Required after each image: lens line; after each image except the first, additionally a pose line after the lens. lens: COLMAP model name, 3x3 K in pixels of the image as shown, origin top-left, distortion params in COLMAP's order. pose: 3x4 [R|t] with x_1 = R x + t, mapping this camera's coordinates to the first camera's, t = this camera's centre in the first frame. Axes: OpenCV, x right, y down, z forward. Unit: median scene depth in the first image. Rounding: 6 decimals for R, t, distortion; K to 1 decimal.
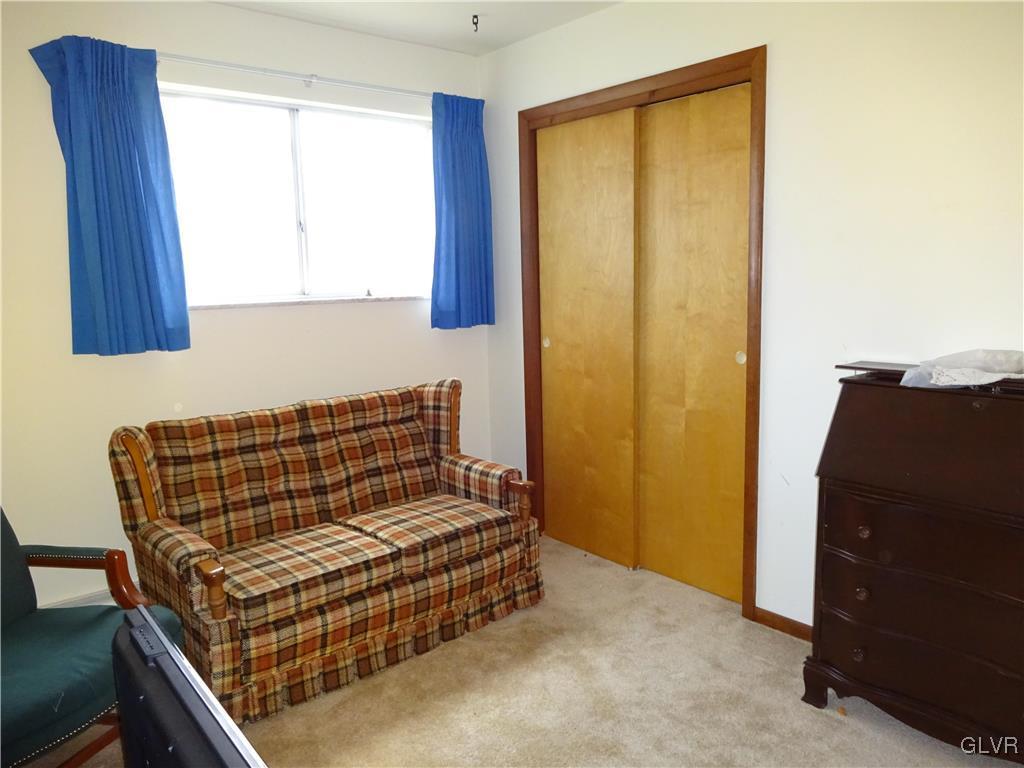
lens RADIAL K [[755.8, 0, 513.1], [0, 755.8, 382.9], [0, 0, 1]] dist [-0.005785, -0.007956]
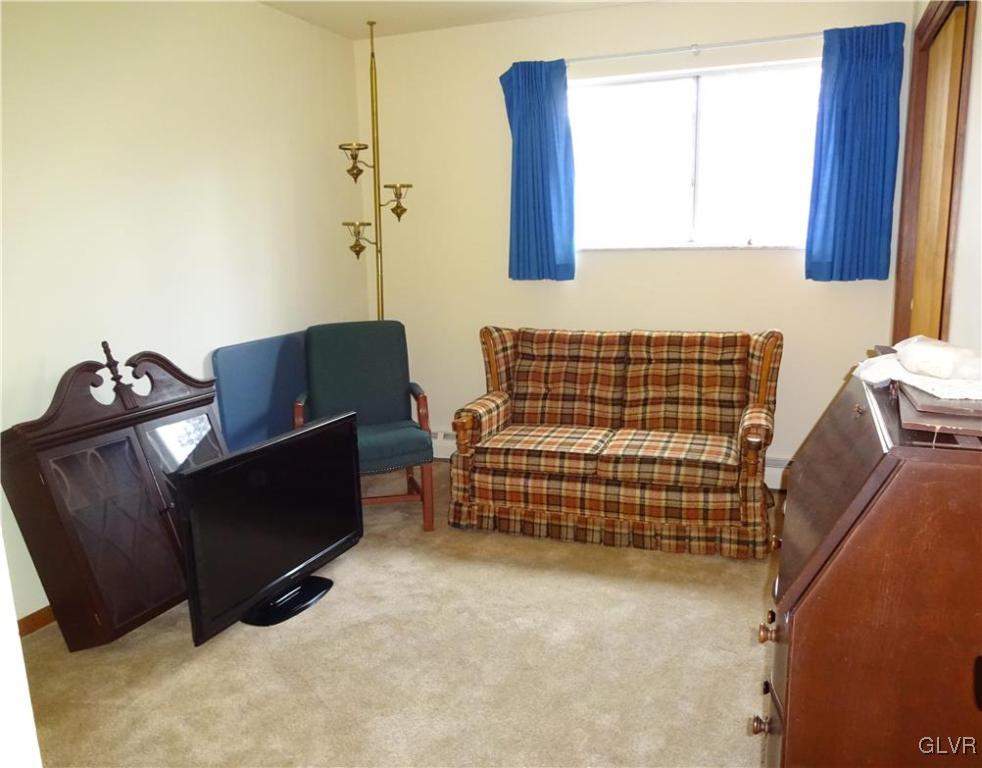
lens RADIAL K [[731.9, 0, 497.5], [0, 731.9, 383.7], [0, 0, 1]] dist [-0.010654, -0.008626]
pose [[0.491217, 0.183762, -0.851433, 0.671471], [-0.116760, 0.982562, 0.144701, -0.038032], [0.863176, 0.028334, 0.504107, 0.234362]]
